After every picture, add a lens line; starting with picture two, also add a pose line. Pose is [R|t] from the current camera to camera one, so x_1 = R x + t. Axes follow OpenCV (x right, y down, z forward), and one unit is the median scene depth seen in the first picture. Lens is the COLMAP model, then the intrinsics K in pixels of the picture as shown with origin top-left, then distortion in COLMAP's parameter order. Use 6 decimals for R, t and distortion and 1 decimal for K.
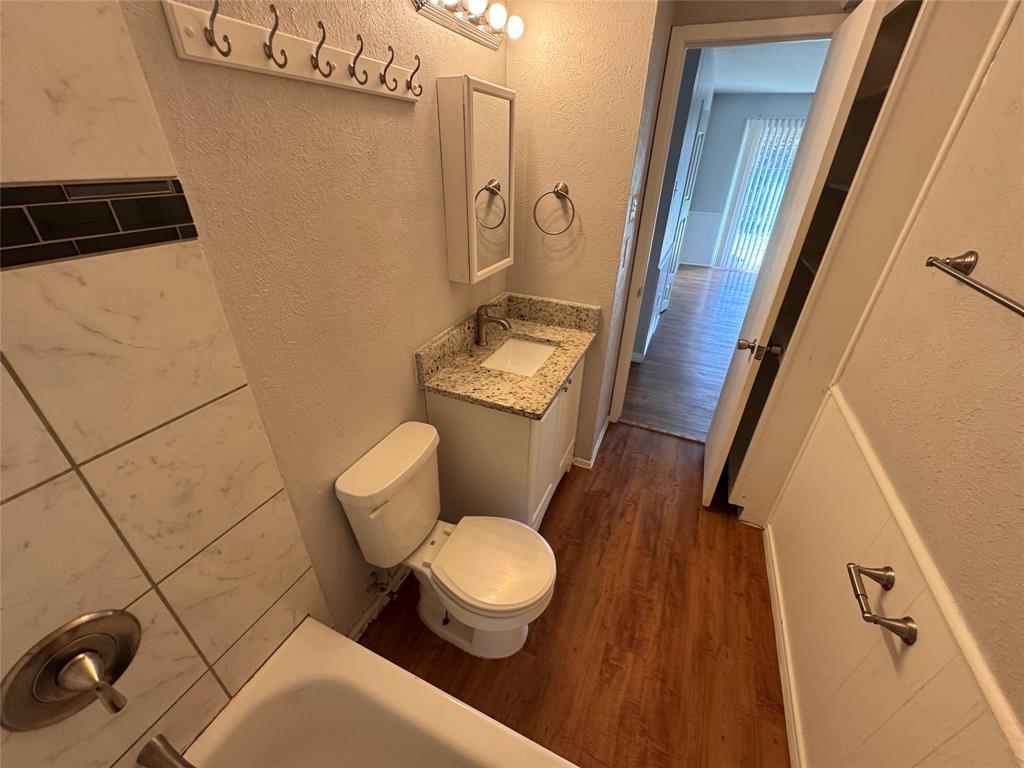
lens RADIAL K [[409.2, 0, 513.0], [0, 409.2, 385.2], [0, 0, 1]] dist [-0.002295, 0.000191]
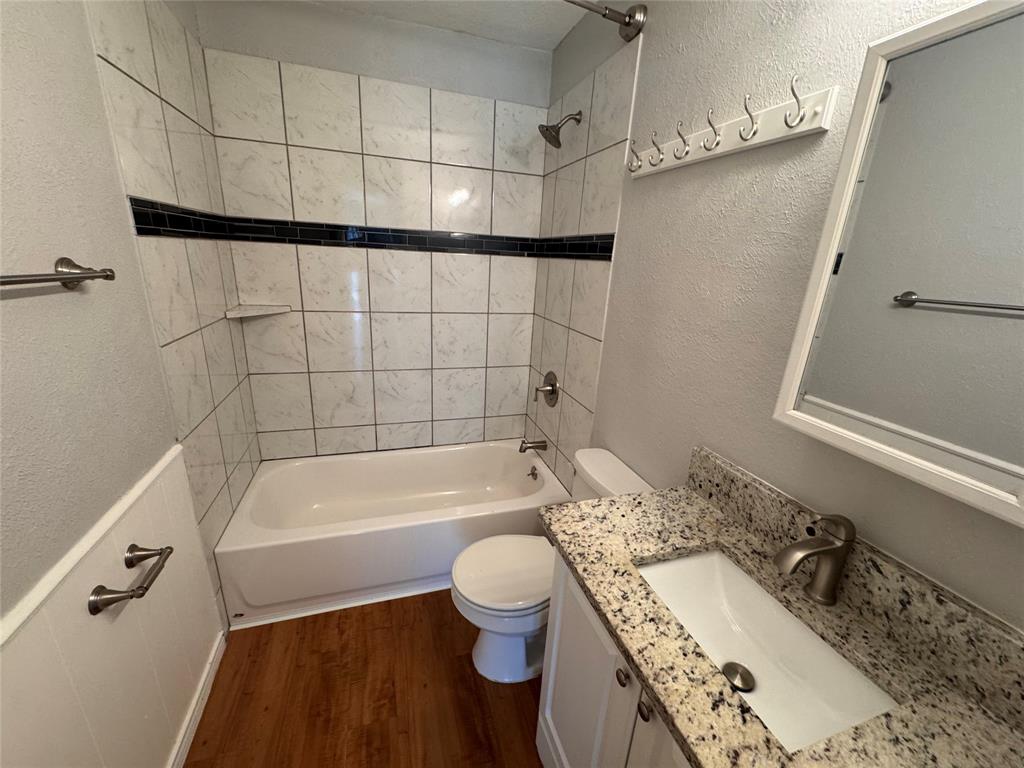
lens RADIAL K [[409.2, 0, 513.0], [0, 409.2, 385.2], [0, 0, 1]] dist [-0.002295, 0.000191]
pose [[-0.741767, 0.145353, -0.654717, 0.510256], [-0.389119, 0.701835, 0.596669, -0.473538], [0.546231, 0.697352, -0.464038, 1.046116]]
